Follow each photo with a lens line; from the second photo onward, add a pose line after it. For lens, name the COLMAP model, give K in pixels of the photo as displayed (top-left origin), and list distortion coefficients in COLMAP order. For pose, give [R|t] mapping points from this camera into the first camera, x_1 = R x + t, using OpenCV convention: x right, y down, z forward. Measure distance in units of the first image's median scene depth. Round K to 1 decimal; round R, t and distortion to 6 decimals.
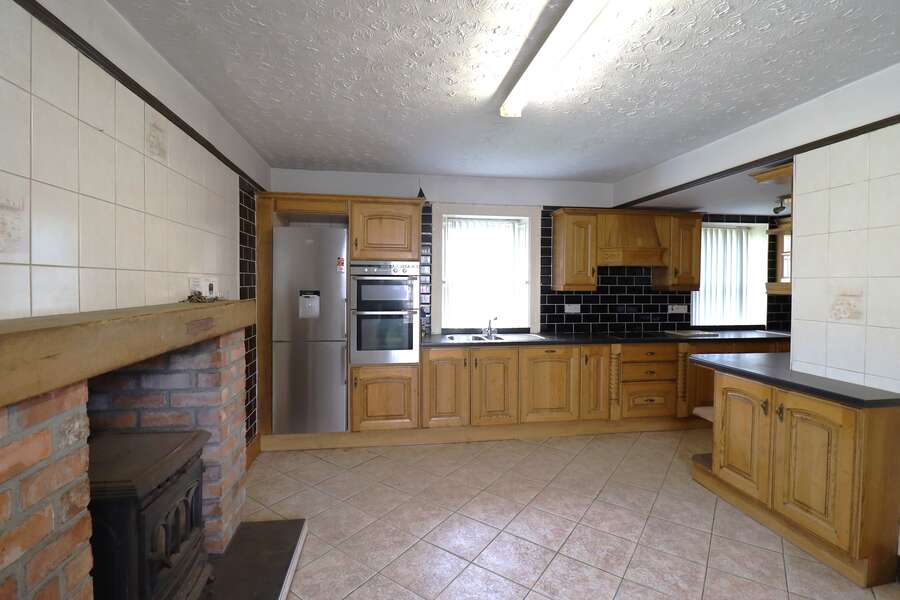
lens RADIAL K [[413.8, 0, 449.0], [0, 413.8, 292.6], [0, 0, 1]] dist [-0.006660, -0.008576]
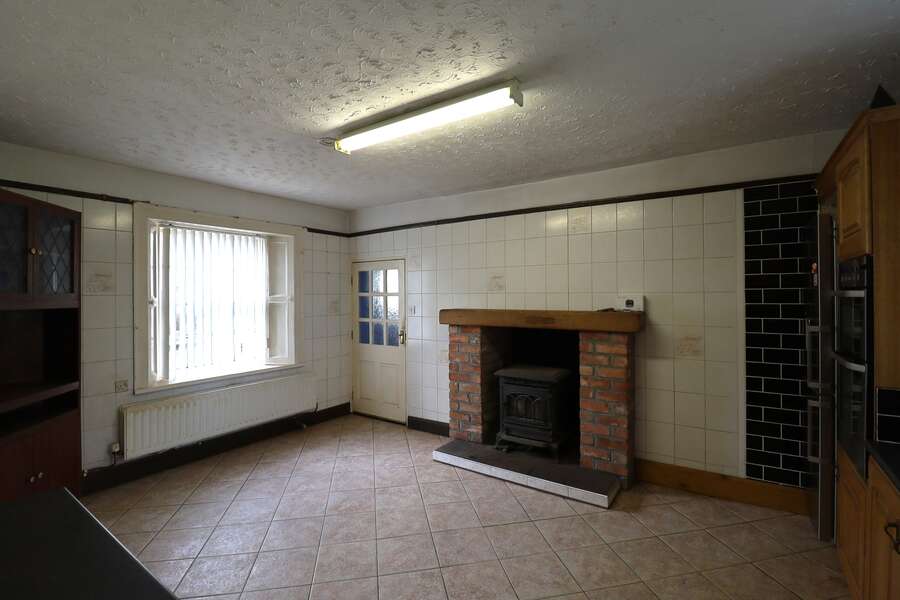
lens RADIAL K [[413.8, 0, 454.9], [0, 413.8, 295.5], [0, 0, 1]] dist [-0.006660, -0.008576]
pose [[-0.682479, 0.001175, -0.730905, 0.483311], [-0.014397, 0.999783, 0.015051, -0.028135], [0.730764, 0.020794, -0.682314, 0.858591]]
